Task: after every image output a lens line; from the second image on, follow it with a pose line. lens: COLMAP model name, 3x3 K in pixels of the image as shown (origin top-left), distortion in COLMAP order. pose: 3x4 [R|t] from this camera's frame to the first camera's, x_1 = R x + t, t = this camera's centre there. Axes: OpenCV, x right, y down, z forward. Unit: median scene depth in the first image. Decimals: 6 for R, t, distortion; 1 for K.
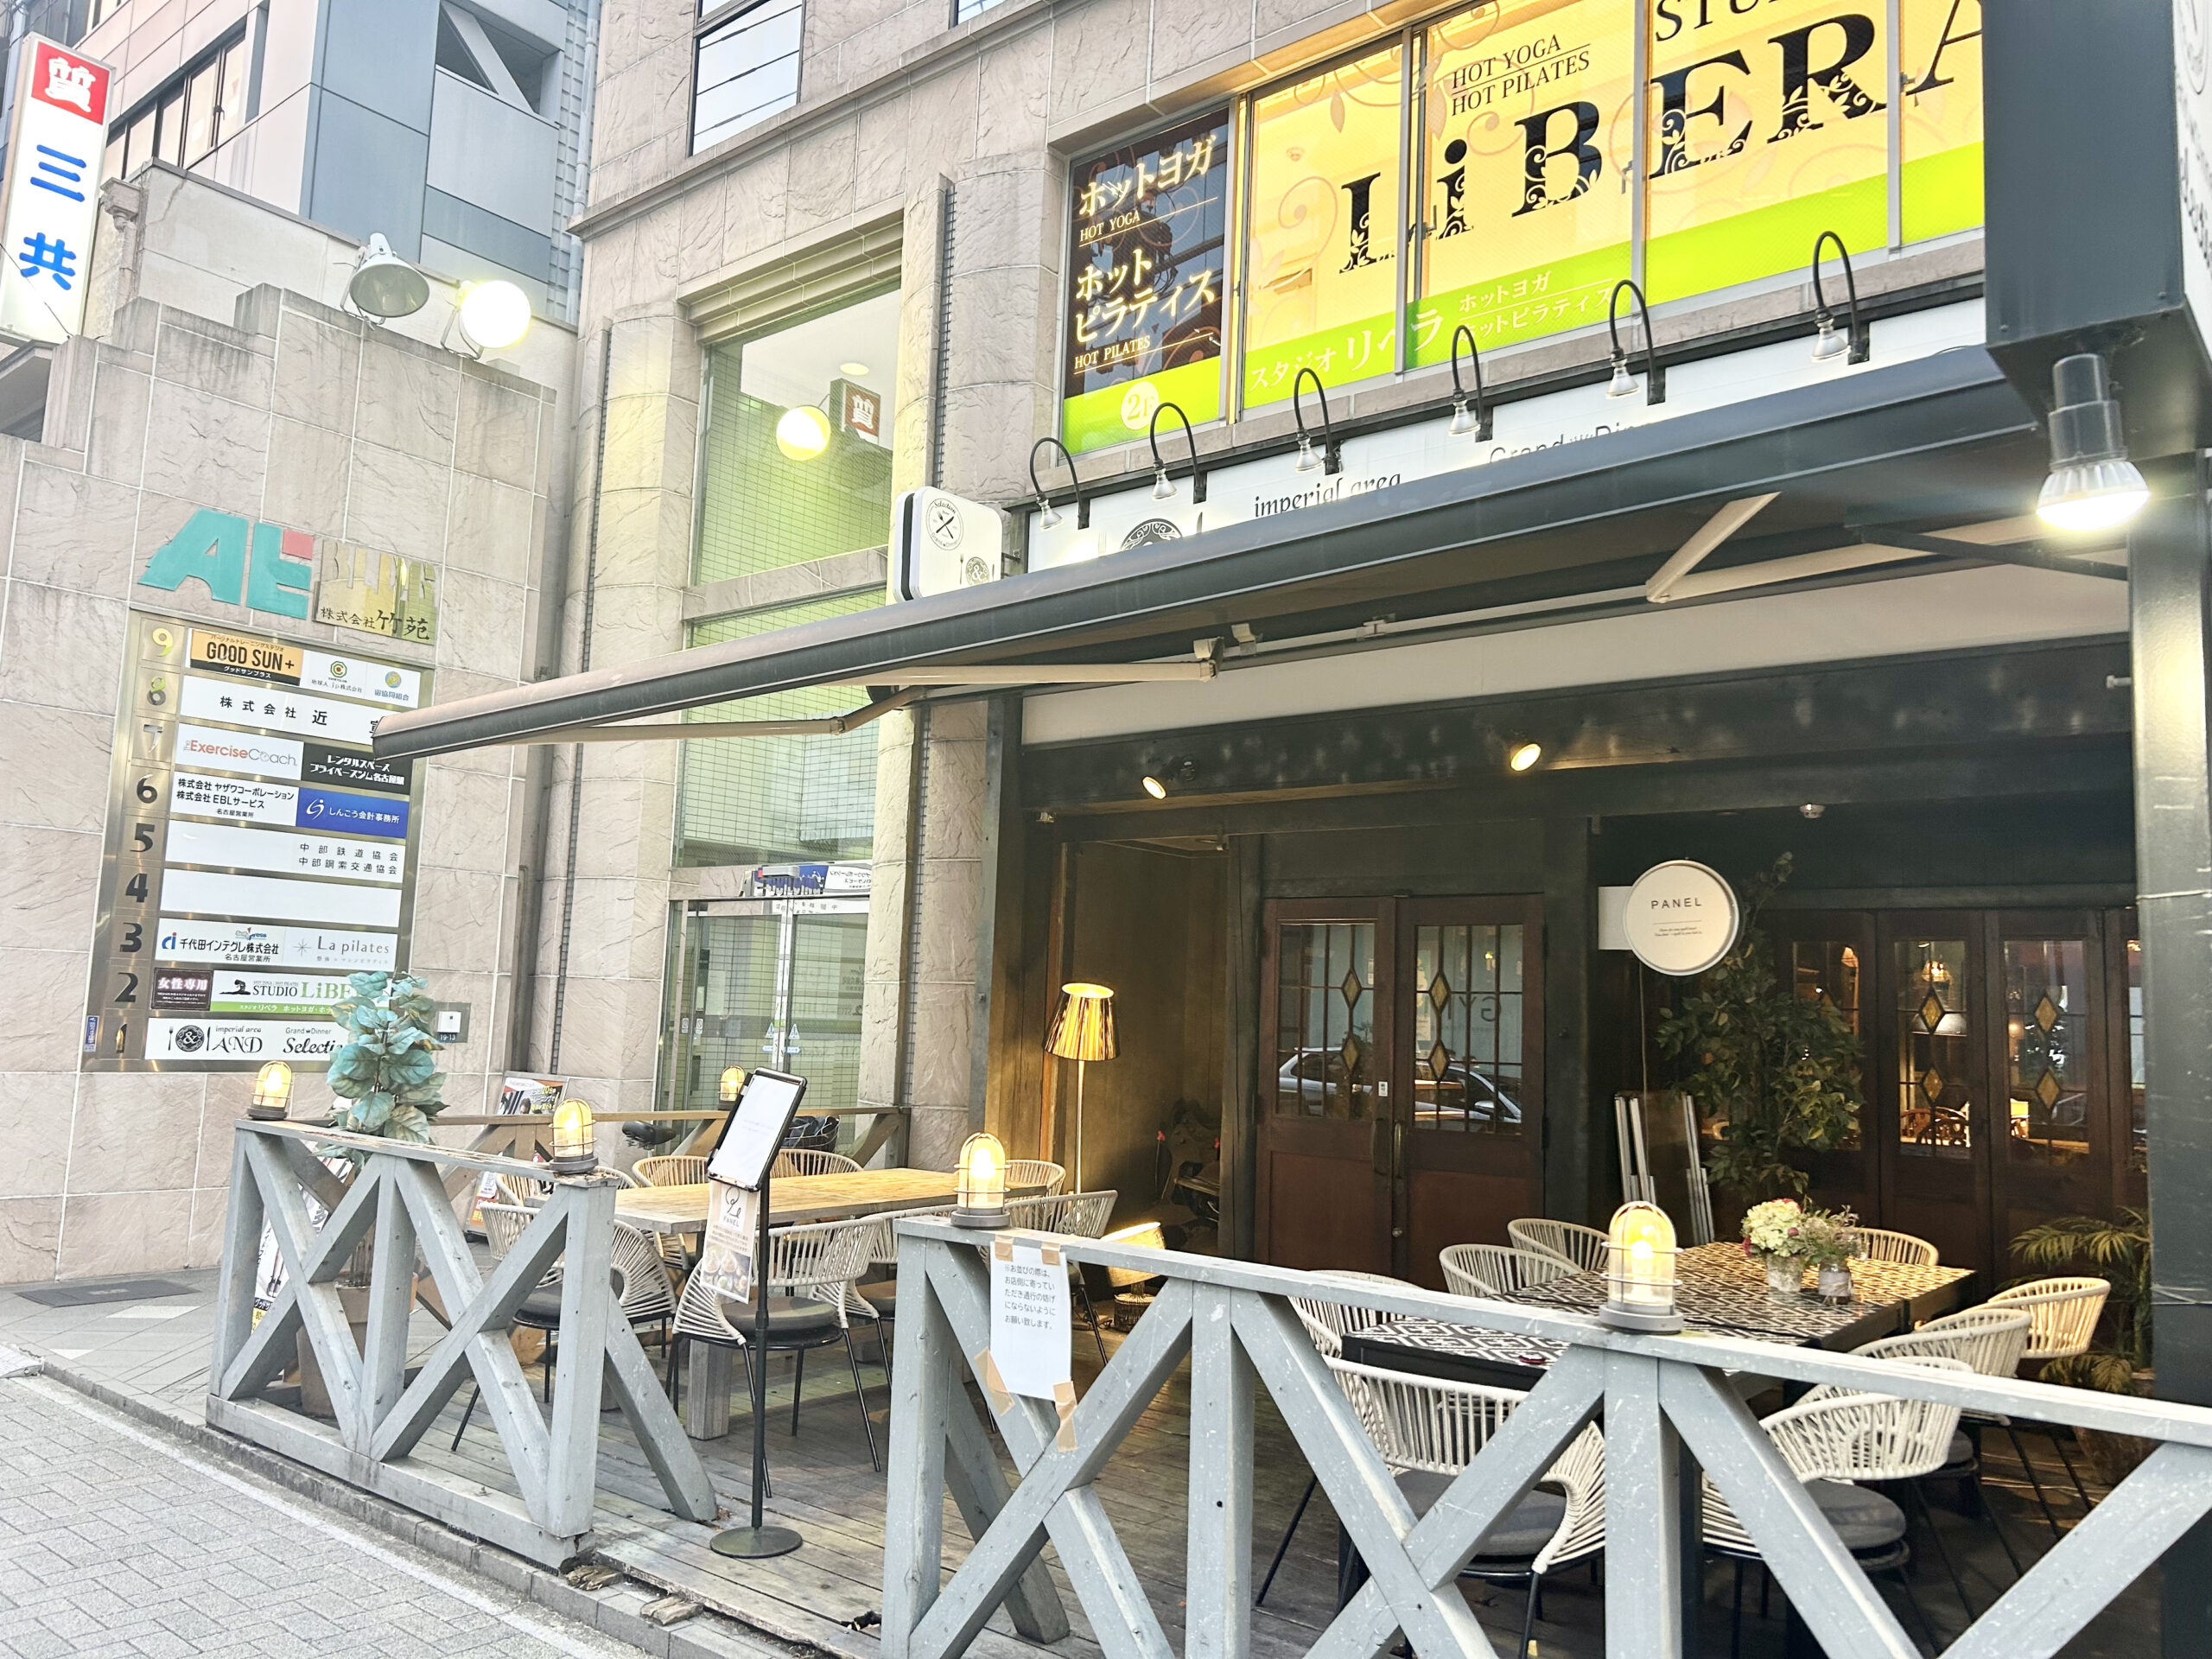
lens RADIAL K [[1674.0, 0, 1109.8], [0, 1674.0, 837.1], [0, 0, 1]] dist [0.015122, 0.011646]
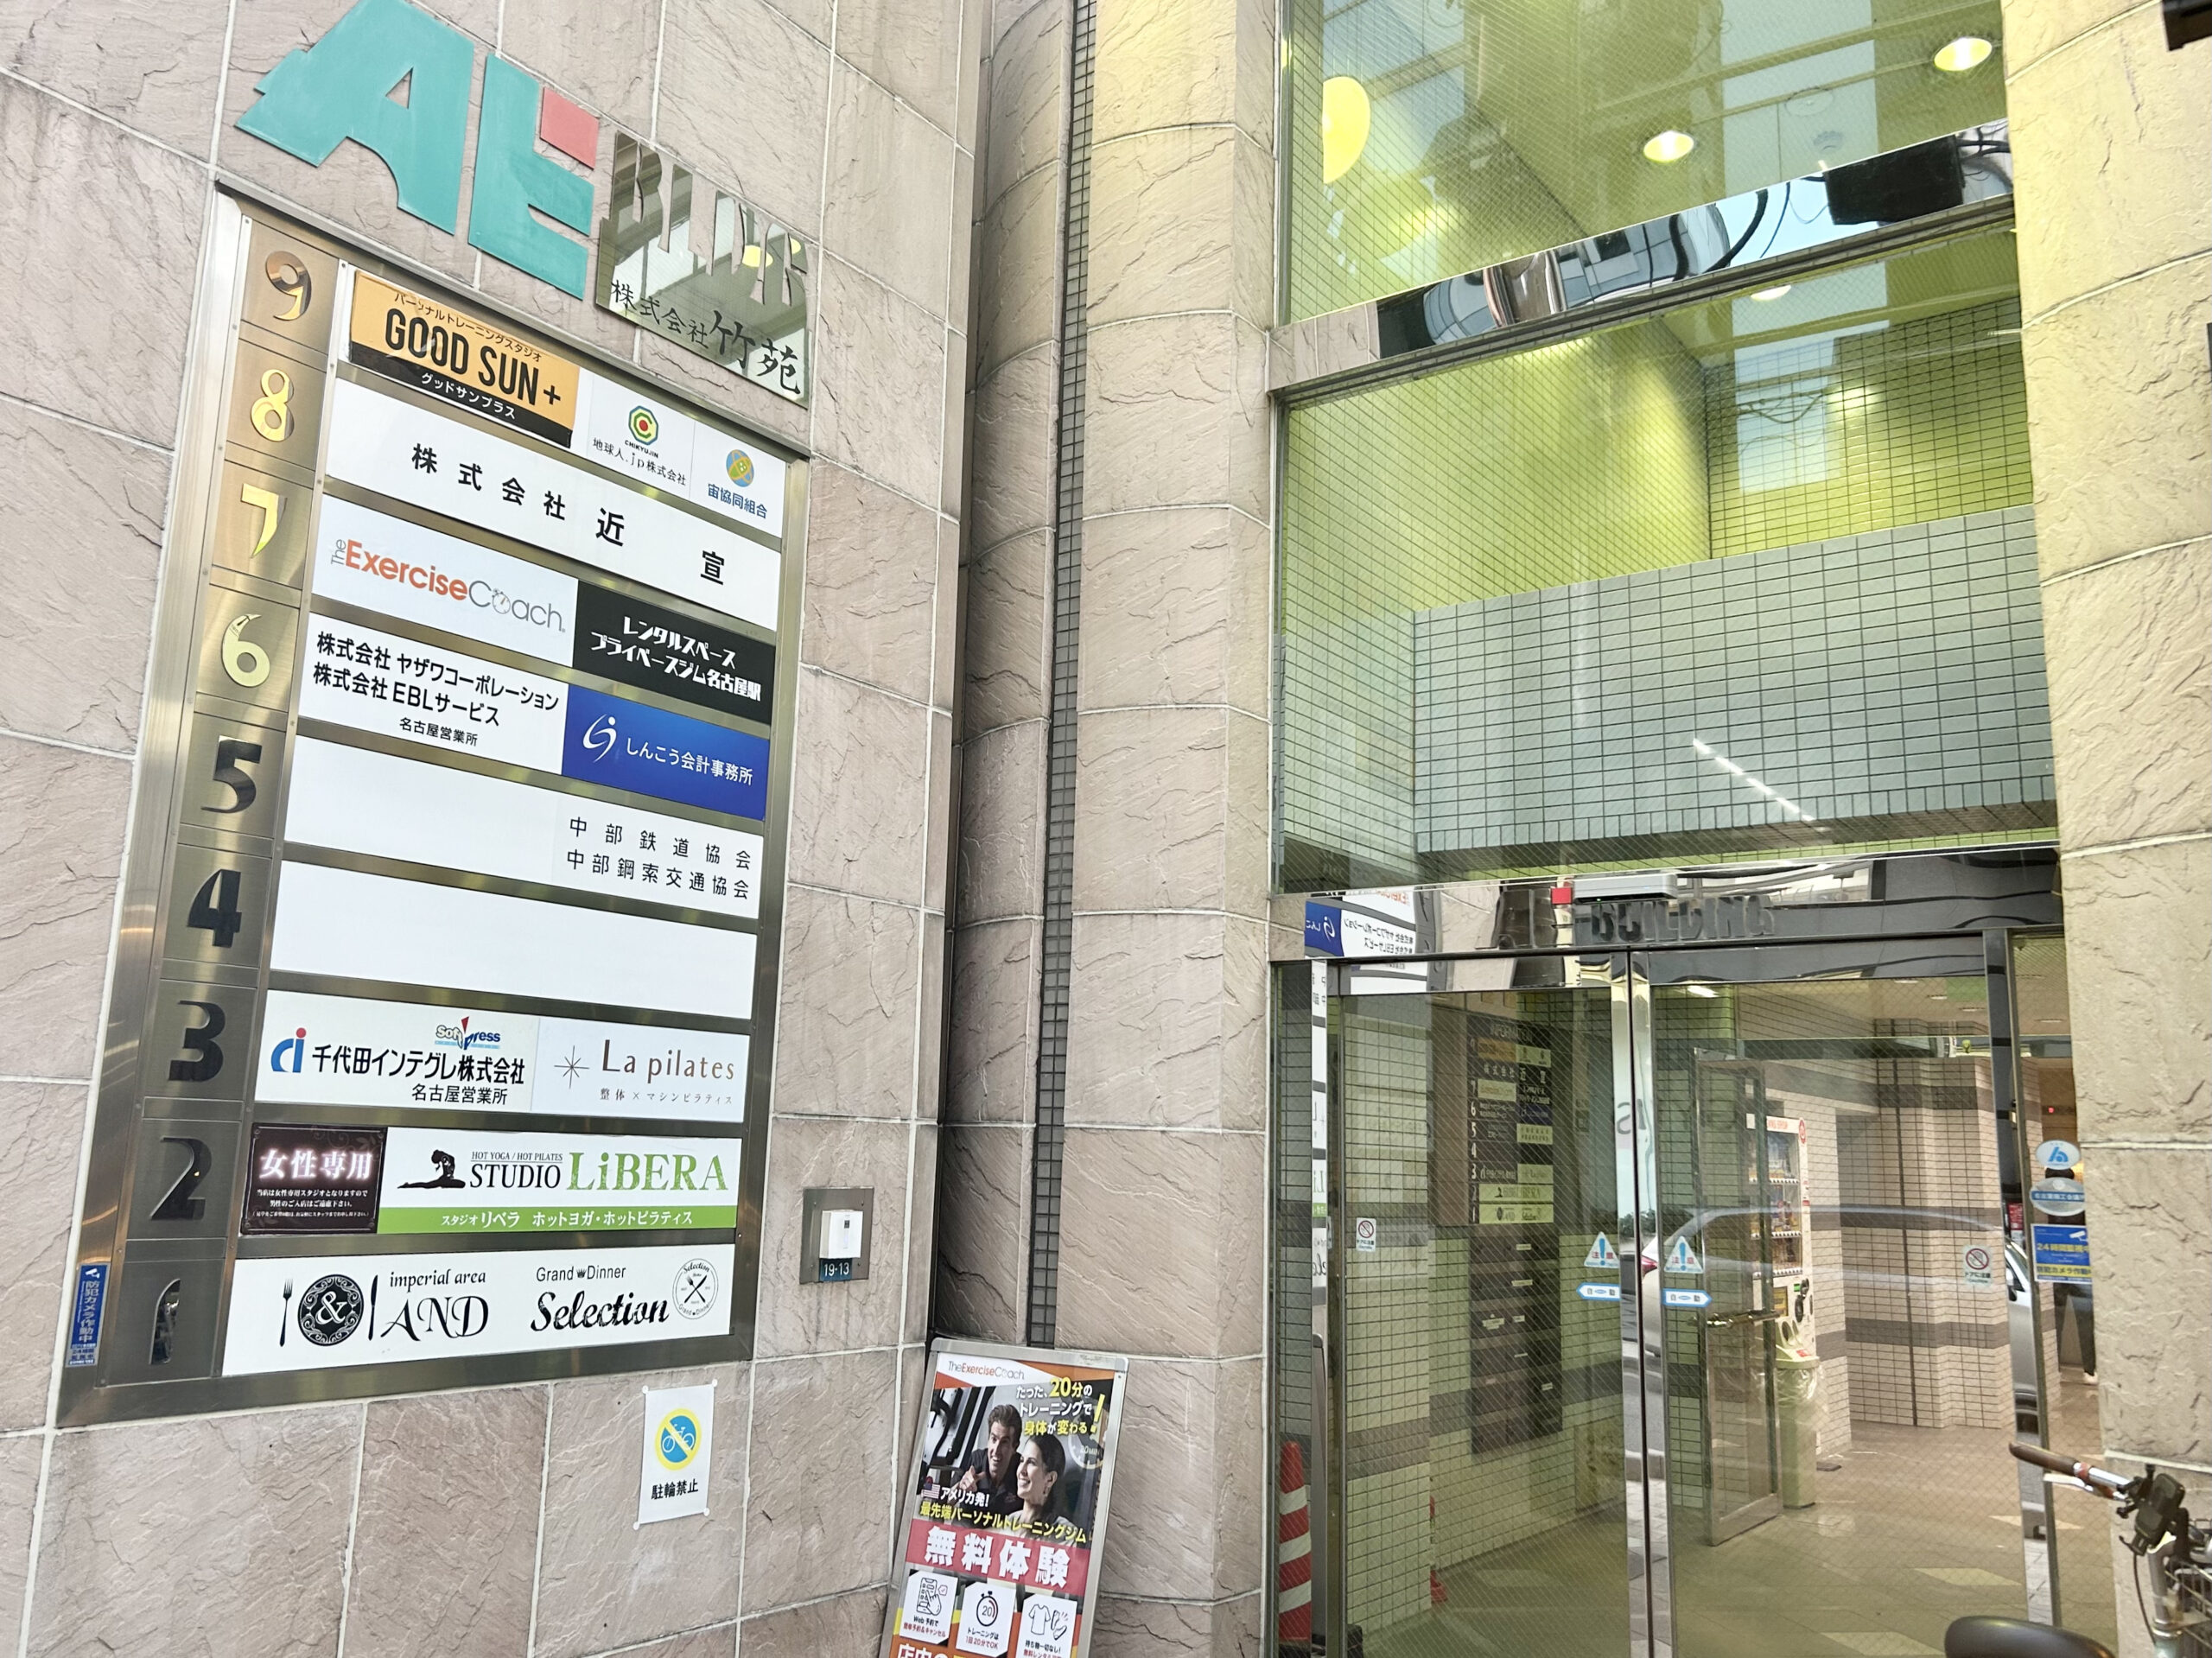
lens RADIAL K [[1797.2, 0, 1104.6], [0, 1797.2, 821.0], [0, 0, 1]] dist [0.032635, -0.021504]
pose [[0.997717, -0.000851, 0.067524, -0.377333], [0.005908, 0.997186, -0.074730, 0.038997], [-0.067271, 0.074958, 0.994915, 0.542320]]
